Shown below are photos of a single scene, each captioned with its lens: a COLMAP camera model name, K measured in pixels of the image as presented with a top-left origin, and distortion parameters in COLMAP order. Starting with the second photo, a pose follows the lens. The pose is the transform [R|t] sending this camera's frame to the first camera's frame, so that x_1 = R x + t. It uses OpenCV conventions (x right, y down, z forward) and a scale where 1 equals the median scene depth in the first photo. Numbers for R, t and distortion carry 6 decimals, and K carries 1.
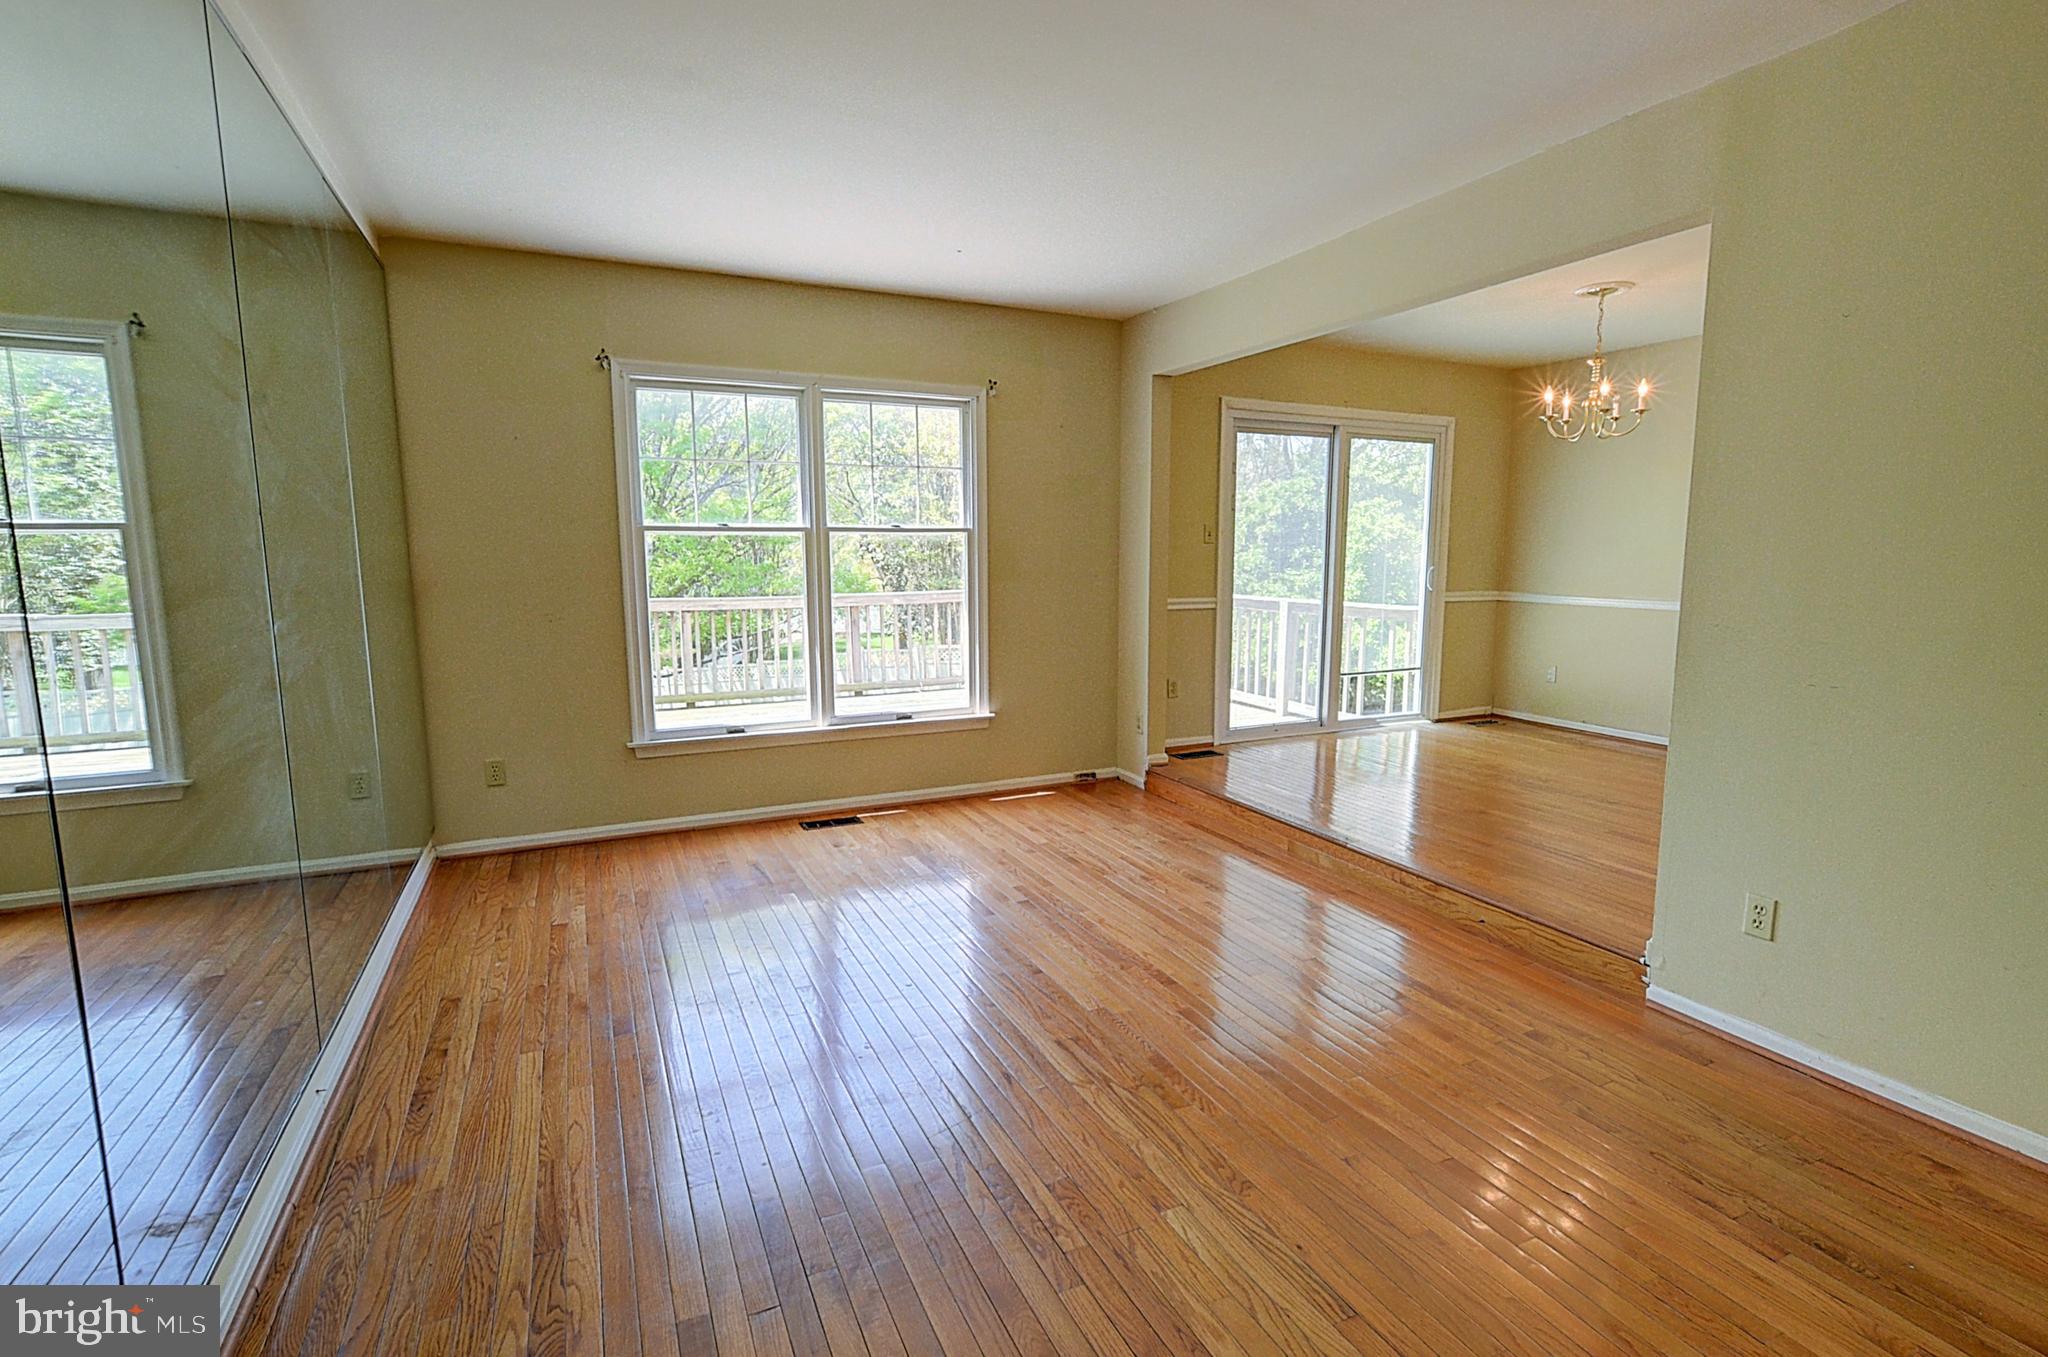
lens RADIAL K [[923.6, 0, 1021.9], [0, 923.6, 677.3], [0, 0, 1]] dist [0.001349, 0.000404]
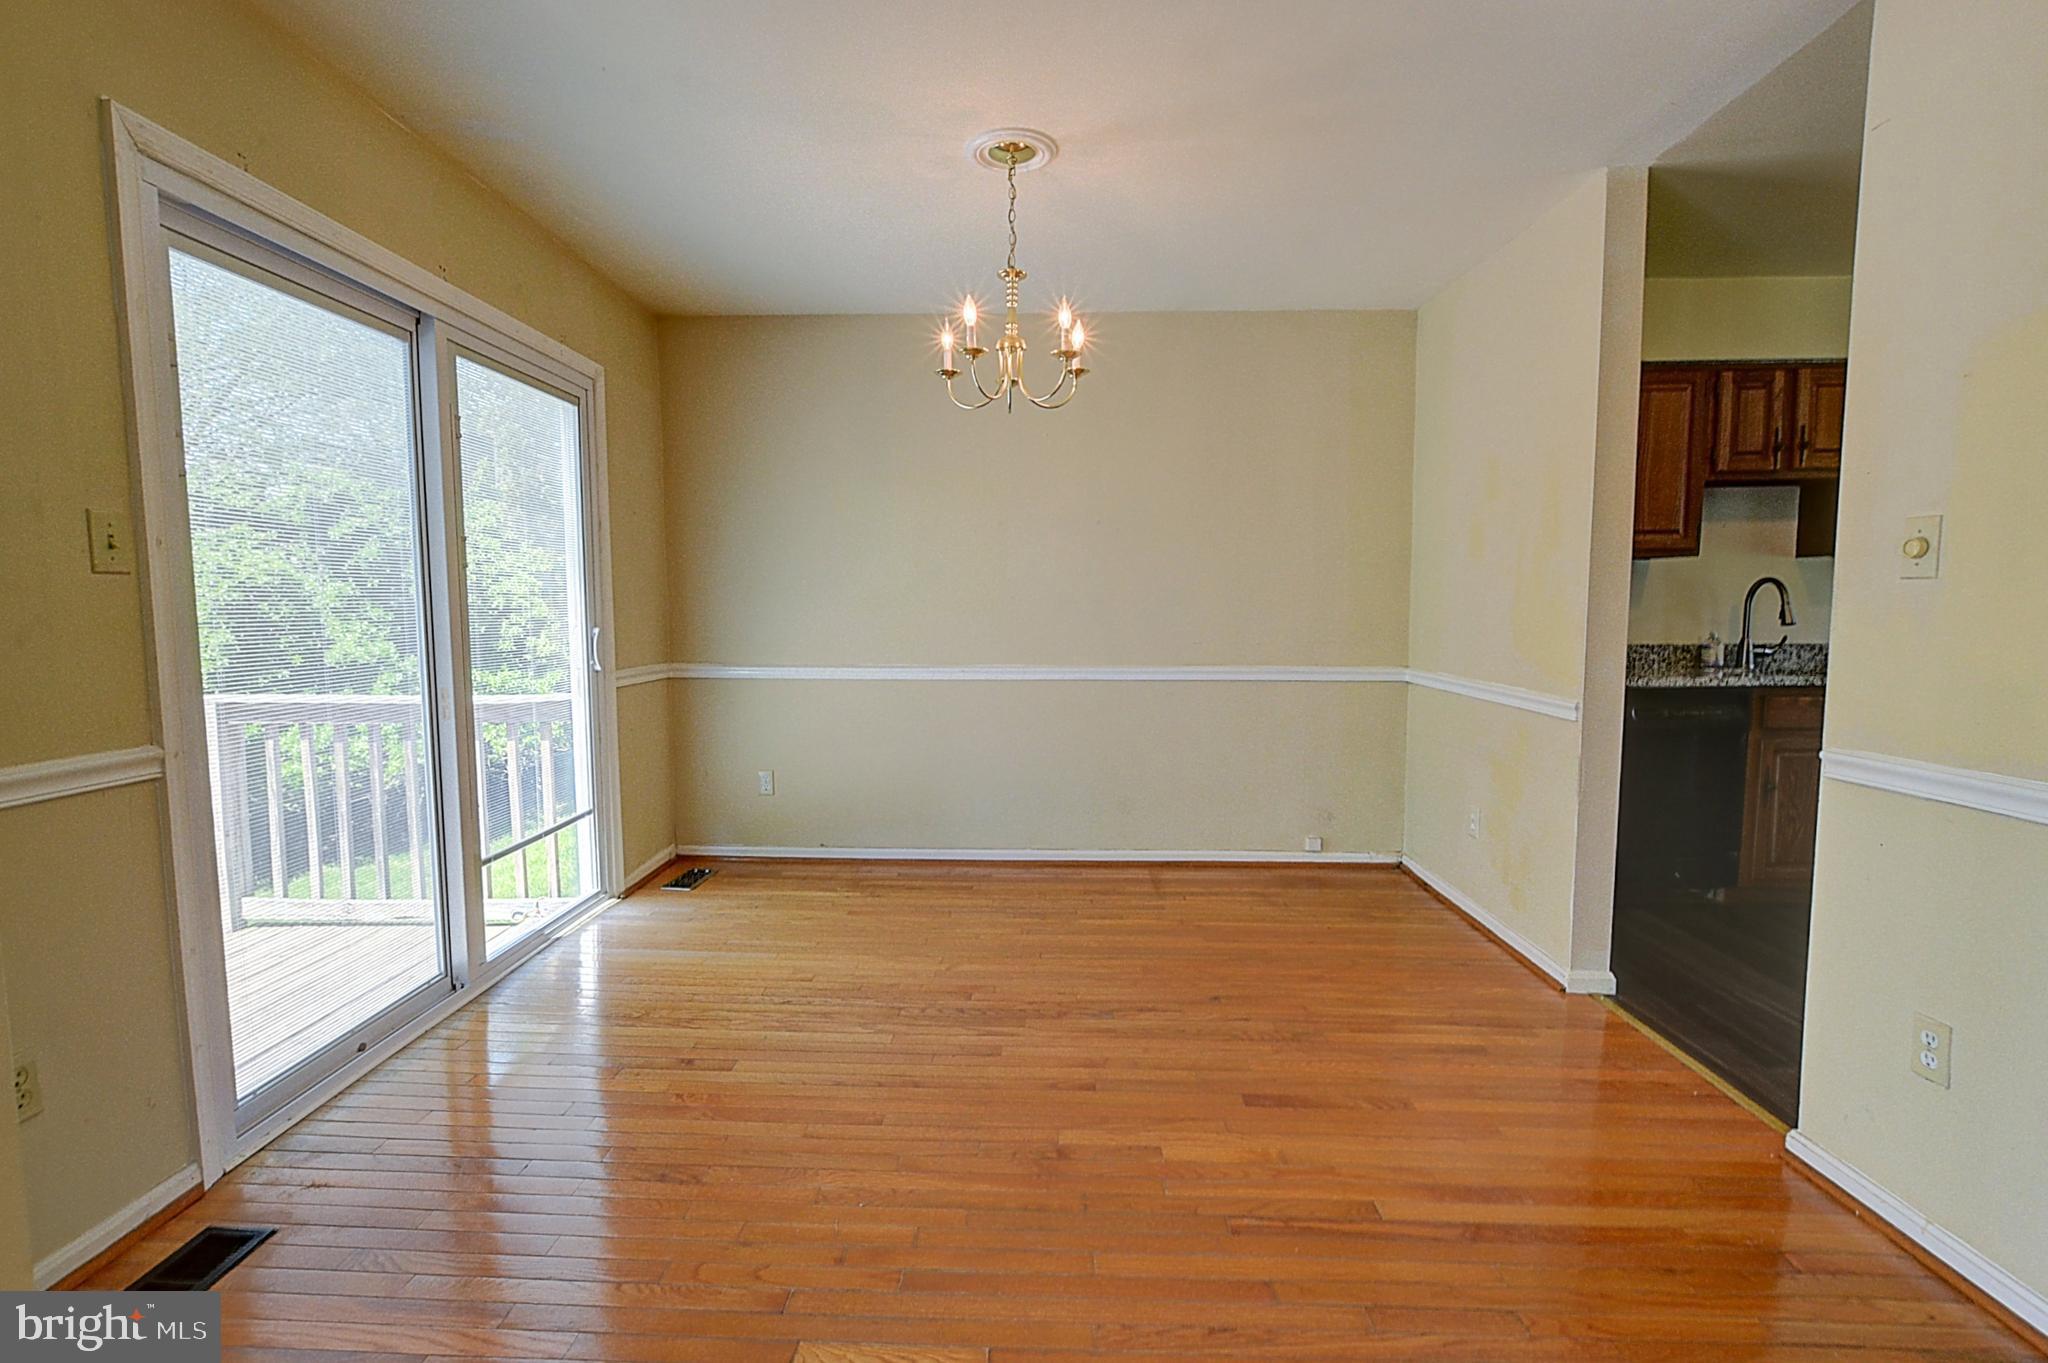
lens RADIAL K [[957.5, 0, 1012.3], [0, 957.5, 684.8], [0, 0, 1]] dist [-0.000656, 0.000209]
pose [[0.471365, -0.079741, 0.878326, 0.052379], [0.121724, 0.992255, 0.024760, -0.069906], [-0.873498, 0.095242, 0.477421, 0.510637]]
